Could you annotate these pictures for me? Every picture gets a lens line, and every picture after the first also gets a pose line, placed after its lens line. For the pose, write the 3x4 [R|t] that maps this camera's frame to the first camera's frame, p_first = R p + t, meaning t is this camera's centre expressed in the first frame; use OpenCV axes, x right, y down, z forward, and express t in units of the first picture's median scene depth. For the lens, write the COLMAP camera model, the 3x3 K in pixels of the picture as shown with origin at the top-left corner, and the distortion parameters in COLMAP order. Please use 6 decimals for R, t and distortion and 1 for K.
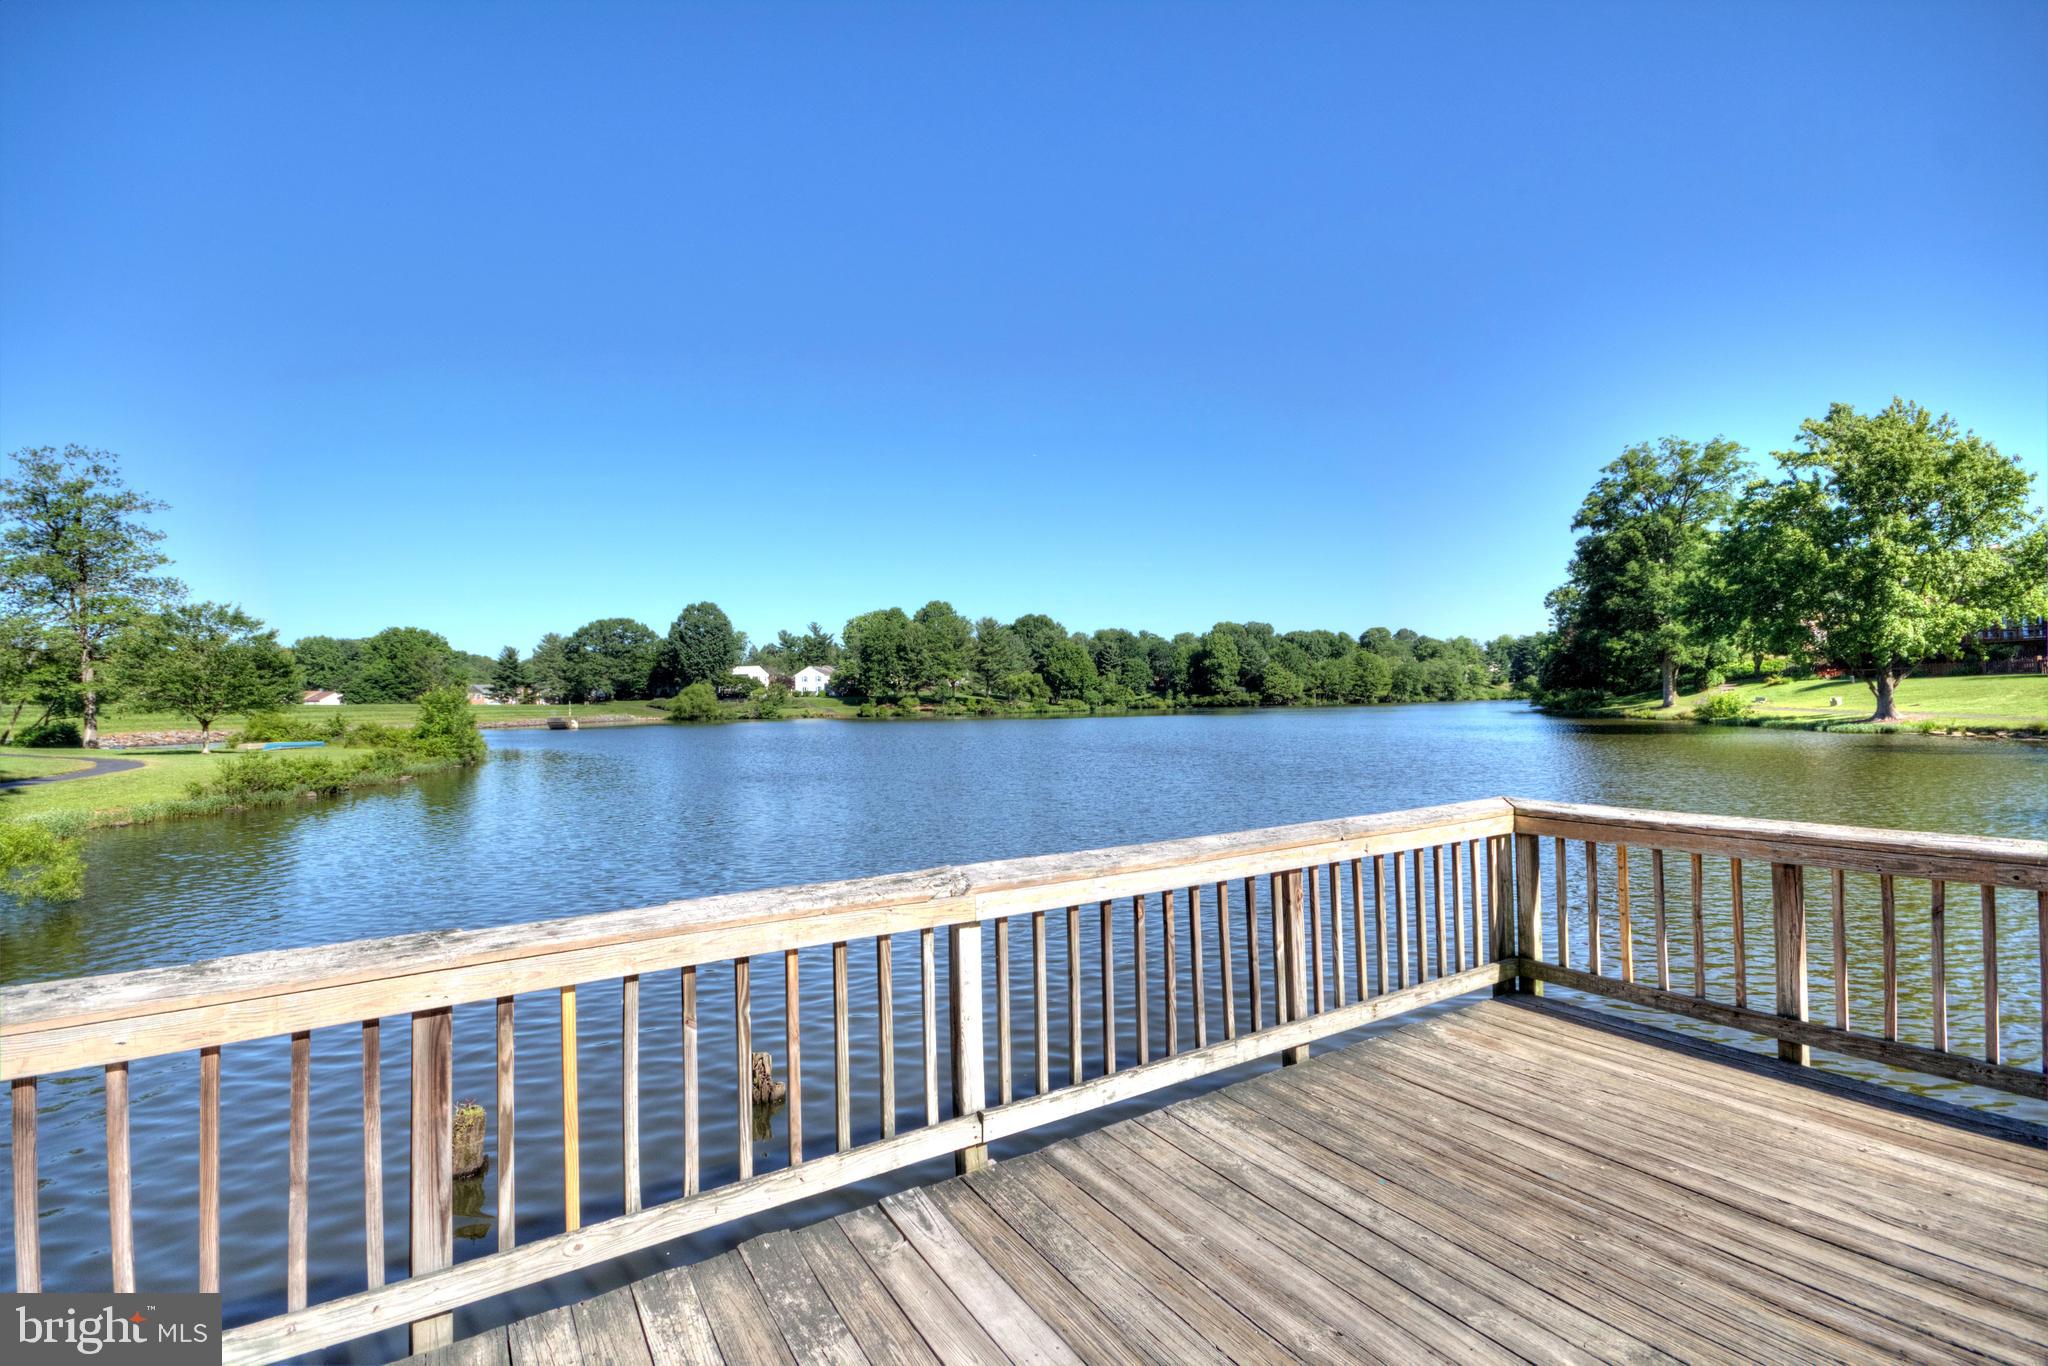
lens RADIAL K [[943.2, 0, 1047.8], [0, 943.2, 690.8], [0, 0, 1]] dist [-0.002702, -0.001710]
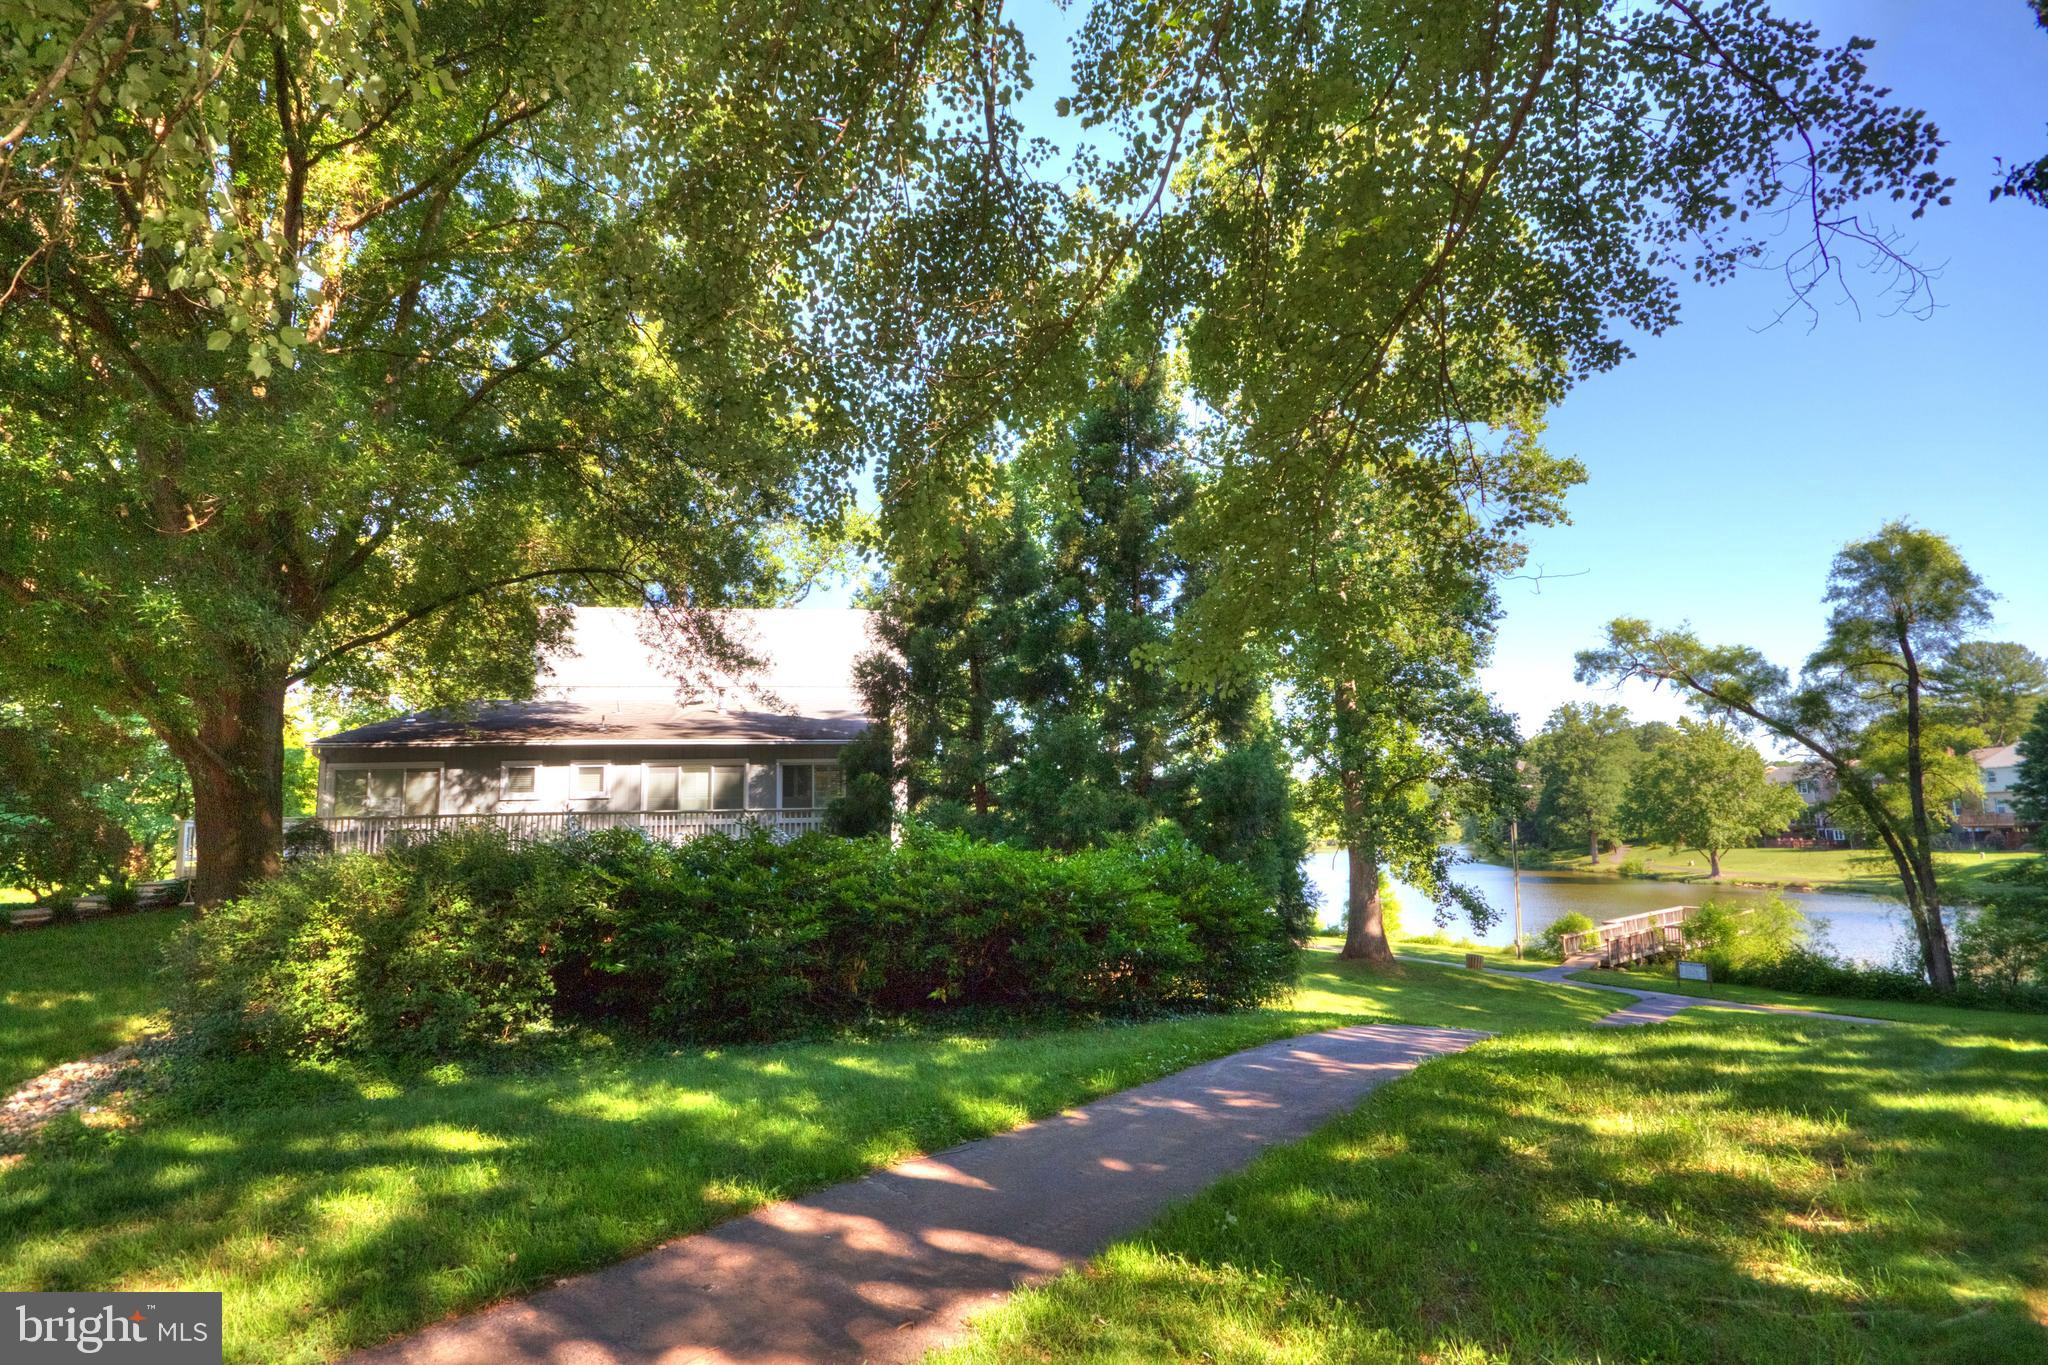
lens RADIAL K [[943.2, 0, 1047.8], [0, 943.2, 690.3], [0, 0, 1]] dist [-0.002702, -0.001710]
pose [[0.993971, 0.026691, 0.106344, -0.211752], [-0.012392, 0.991051, -0.132910, -0.022365], [-0.108940, 0.130791, 0.985406, -0.247181]]
